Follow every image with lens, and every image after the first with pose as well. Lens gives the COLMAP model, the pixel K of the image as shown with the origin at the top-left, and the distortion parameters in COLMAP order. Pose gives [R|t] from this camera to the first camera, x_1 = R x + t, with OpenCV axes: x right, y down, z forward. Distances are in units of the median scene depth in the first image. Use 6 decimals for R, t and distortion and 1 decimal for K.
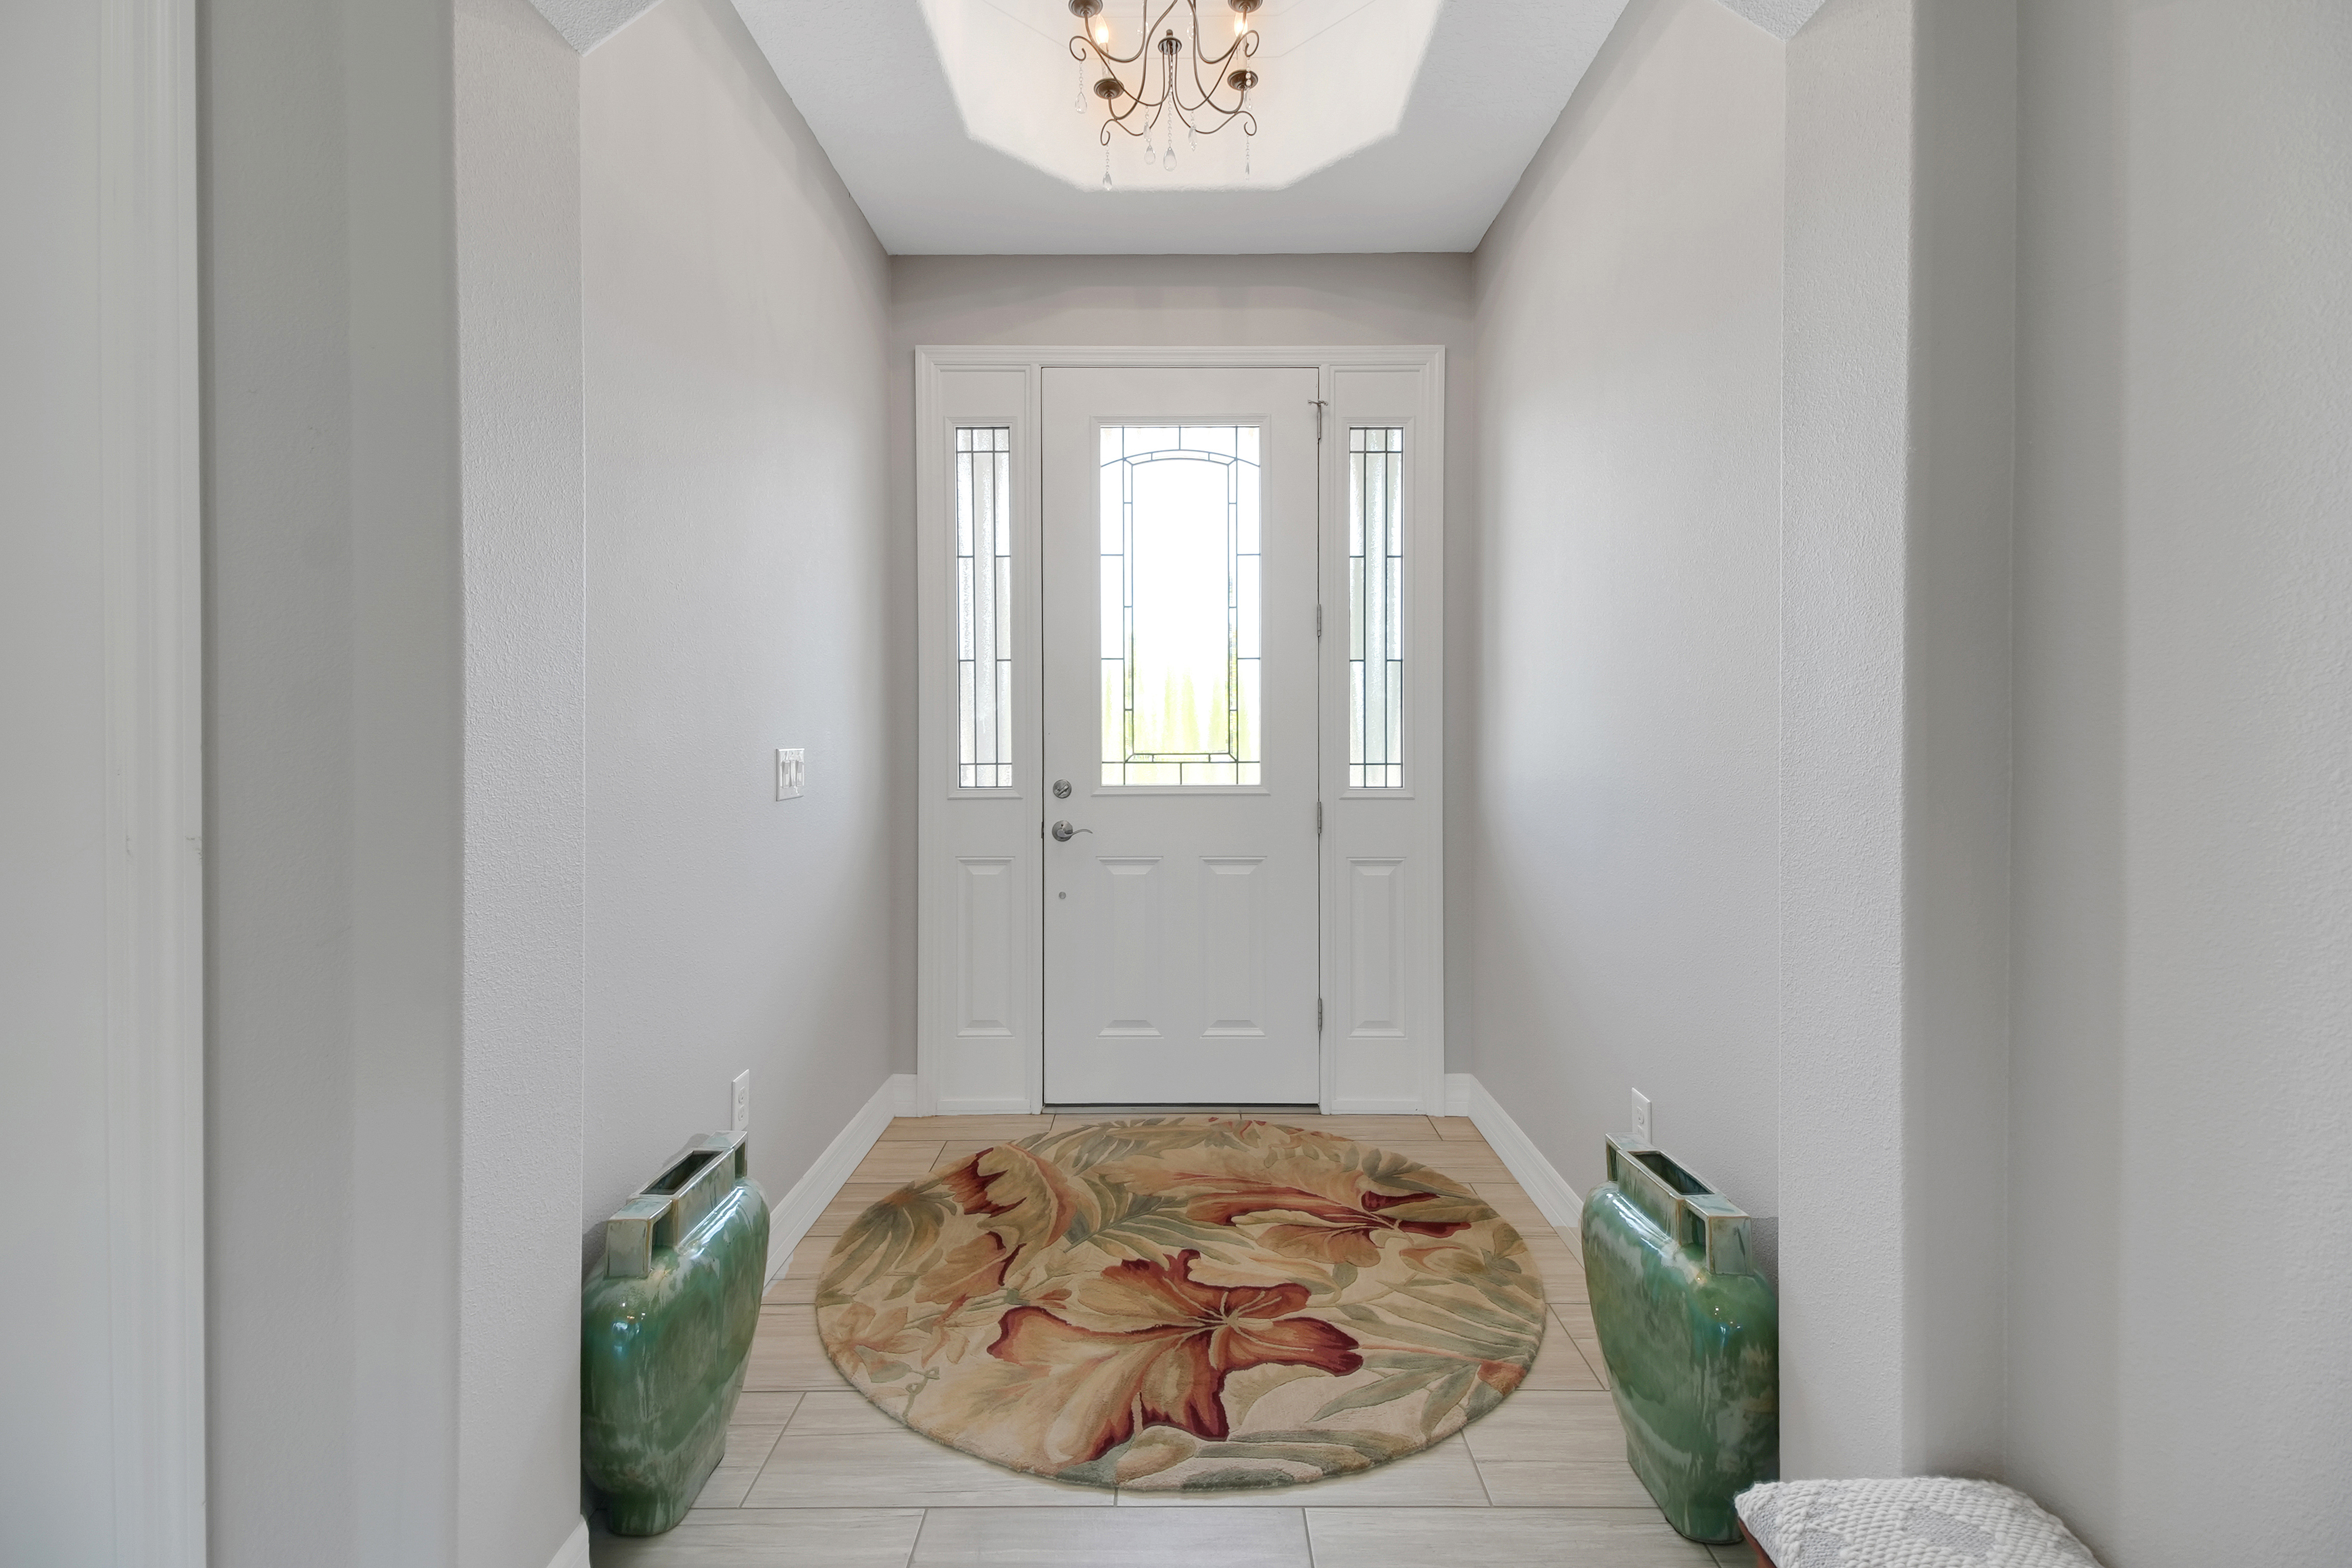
lens RADIAL K [[1042.1, 0, 1174.1], [0, 1042.1, 741.8], [0, 0, 1]] dist [-0.002261, -0.000475]
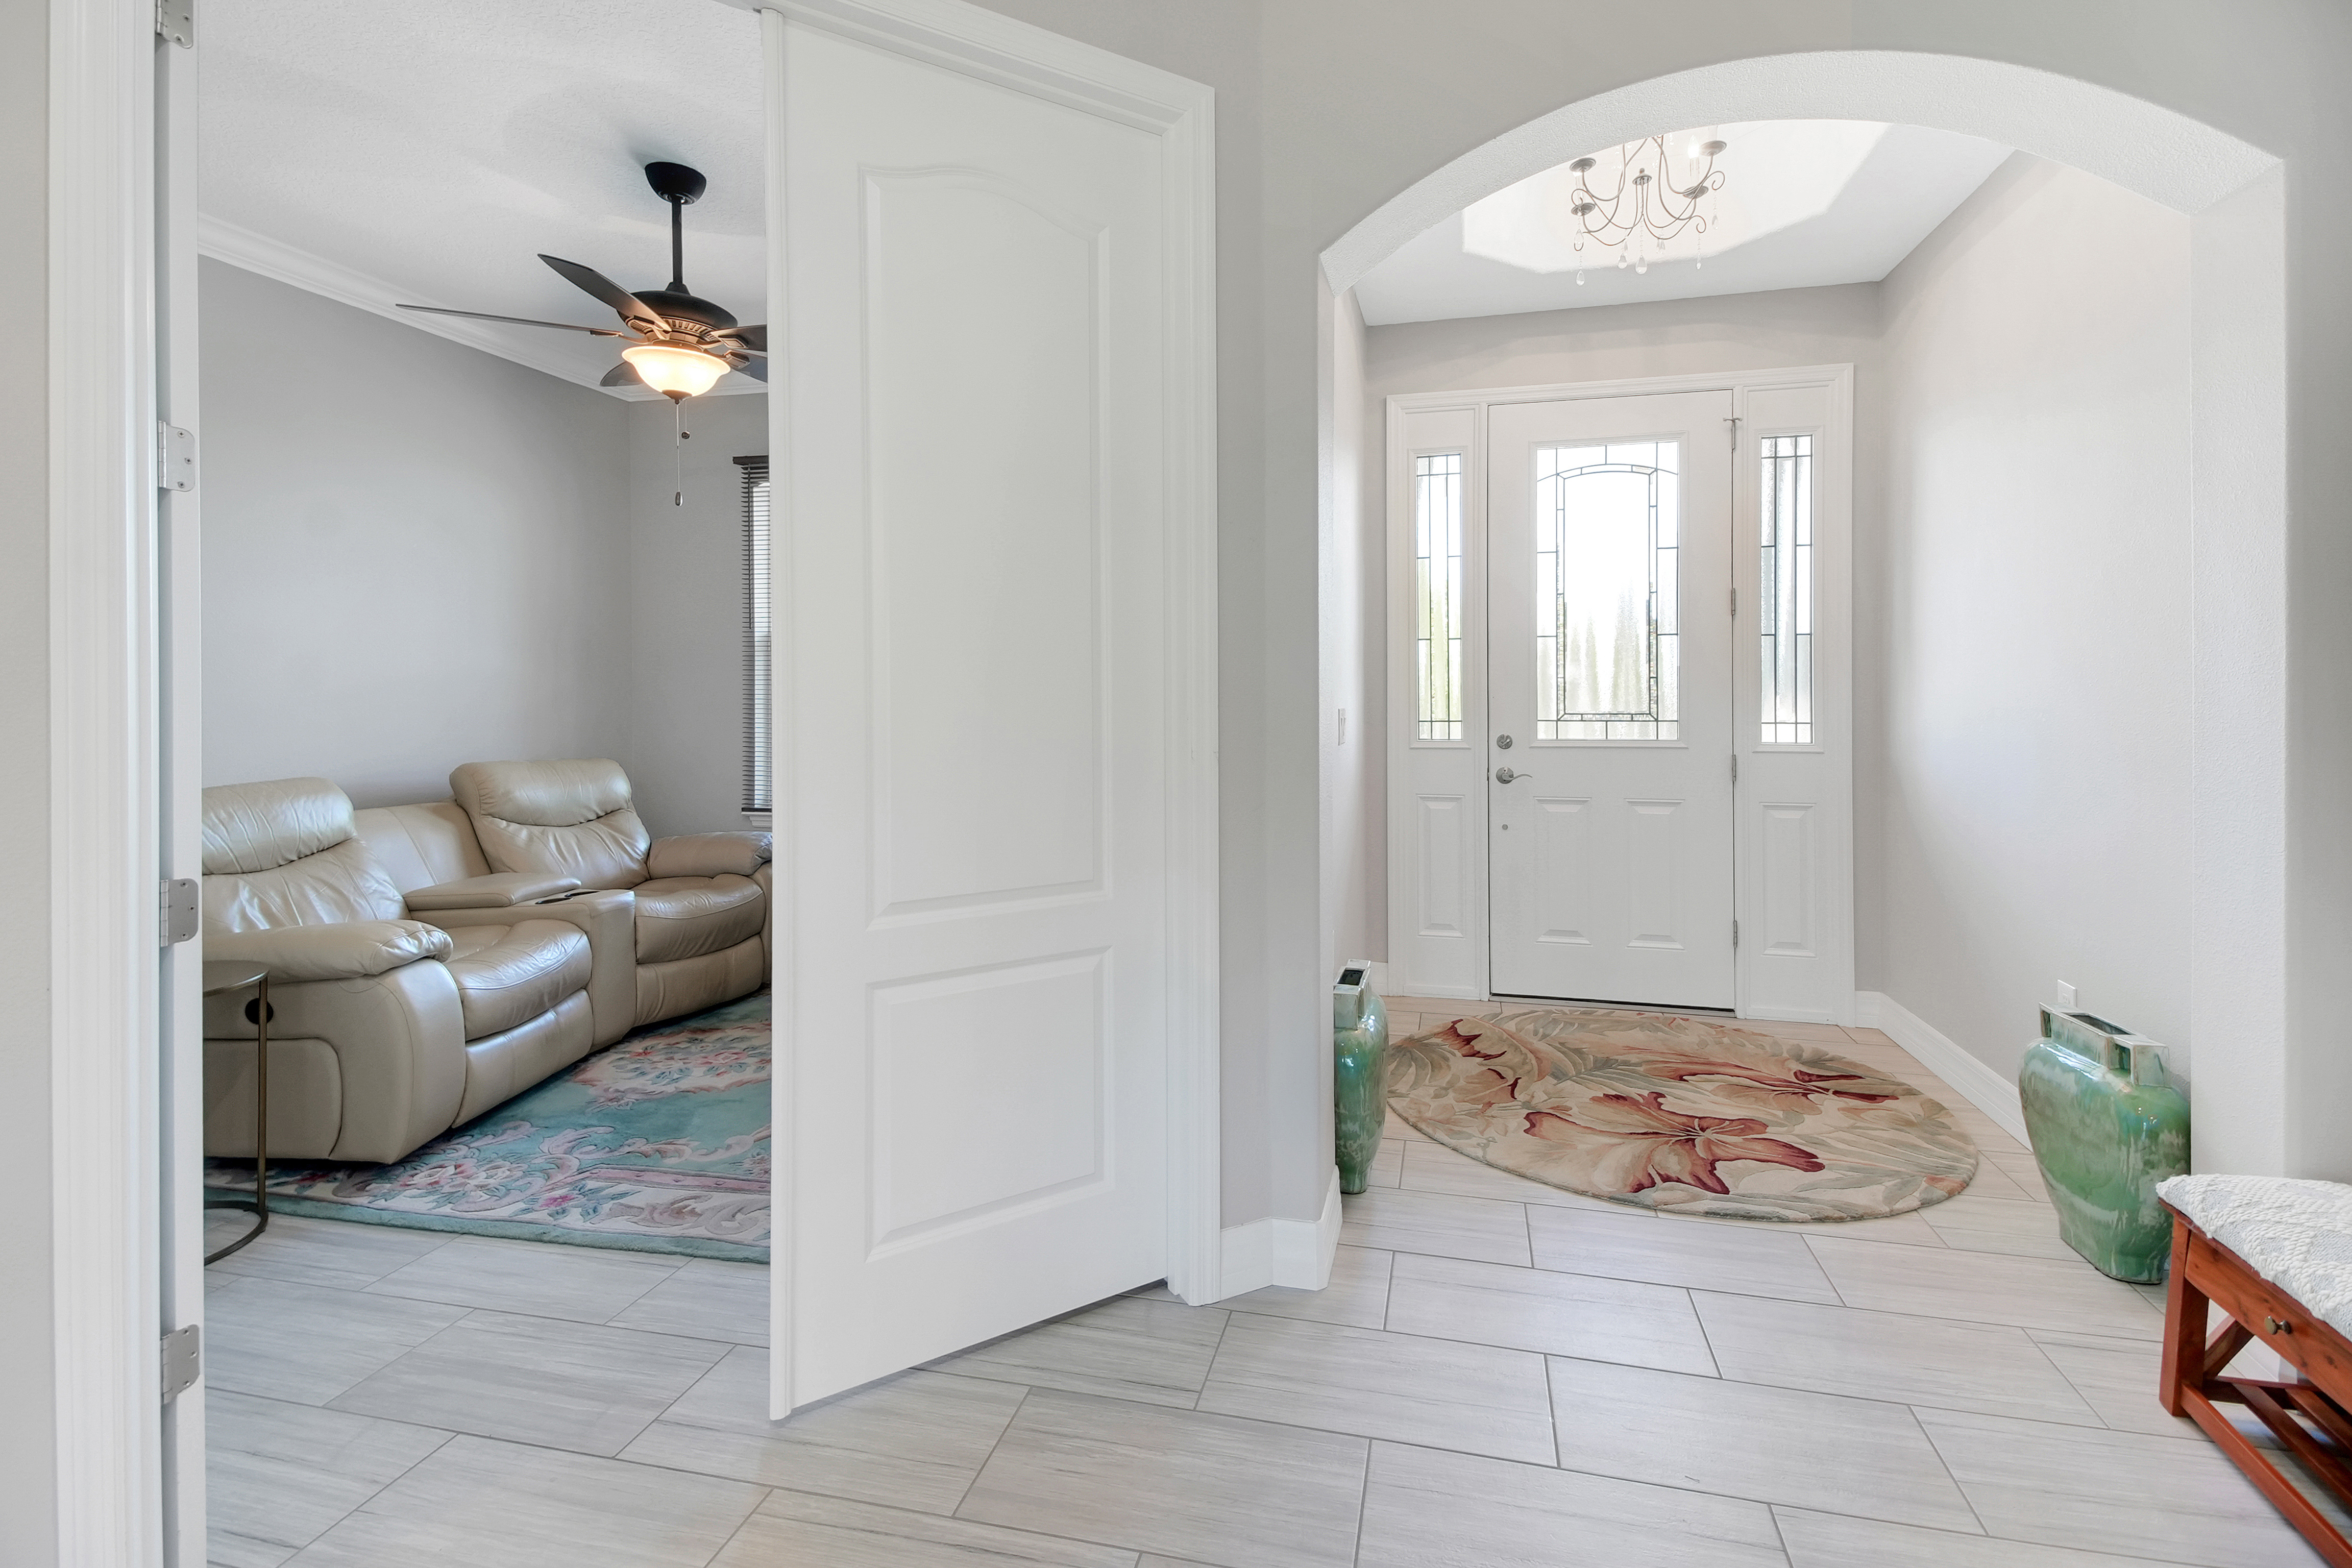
lens RADIAL K [[1041.8, 0, 1171.6], [0, 1041.8, 696.5], [0, 0, 1]] dist [0.002763, -0.010230]
pose [[0.965494, 0.000398, -0.260425, -0.240304], [-0.002049, 0.999979, -0.006067, -0.000269], [0.260417, 0.006391, 0.965475, -0.439497]]
